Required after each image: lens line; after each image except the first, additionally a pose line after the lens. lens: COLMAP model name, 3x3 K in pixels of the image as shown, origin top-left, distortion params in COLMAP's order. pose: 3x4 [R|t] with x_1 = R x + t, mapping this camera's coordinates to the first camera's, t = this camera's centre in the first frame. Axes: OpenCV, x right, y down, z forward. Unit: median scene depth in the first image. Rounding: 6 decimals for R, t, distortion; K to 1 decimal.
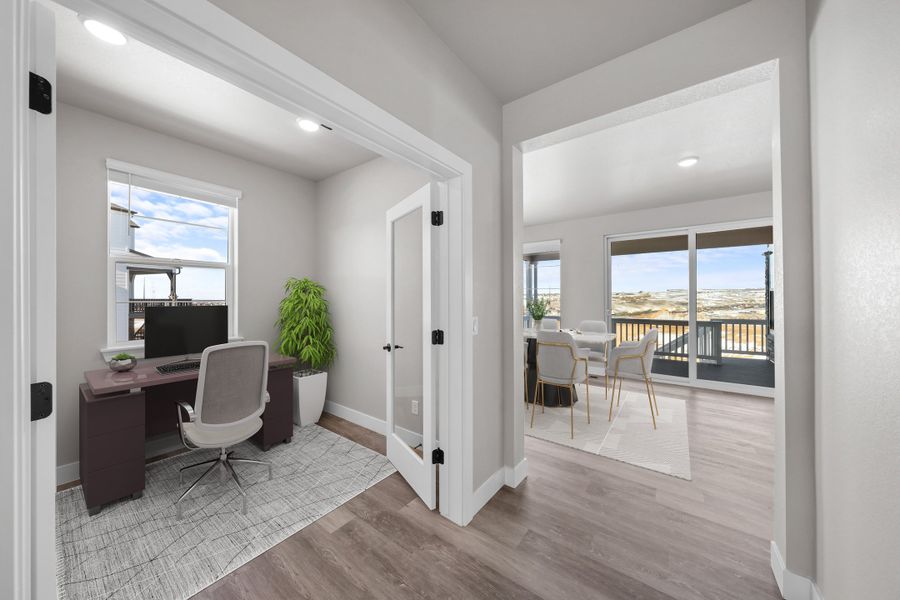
lens RADIAL K [[311.0, 0, 442.1], [0, 311.0, 296.4], [0, 0, 1]] dist [-0.005118, 0.000066]
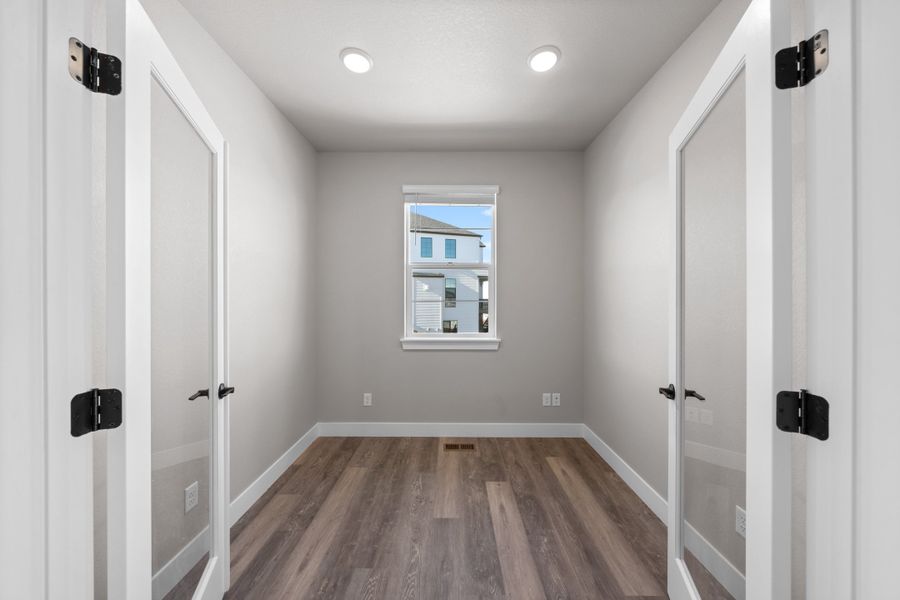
lens RADIAL K [[311.0, 0, 447.6], [0, 311.0, 298.9], [0, 0, 1]] dist [-0.005118, 0.000066]
pose [[0.612606, 0.002178, -0.790385, 0.011506], [0.003280, 0.999981, 0.005299, 0.002997], [0.790382, -0.005839, 0.612587, 0.379036]]
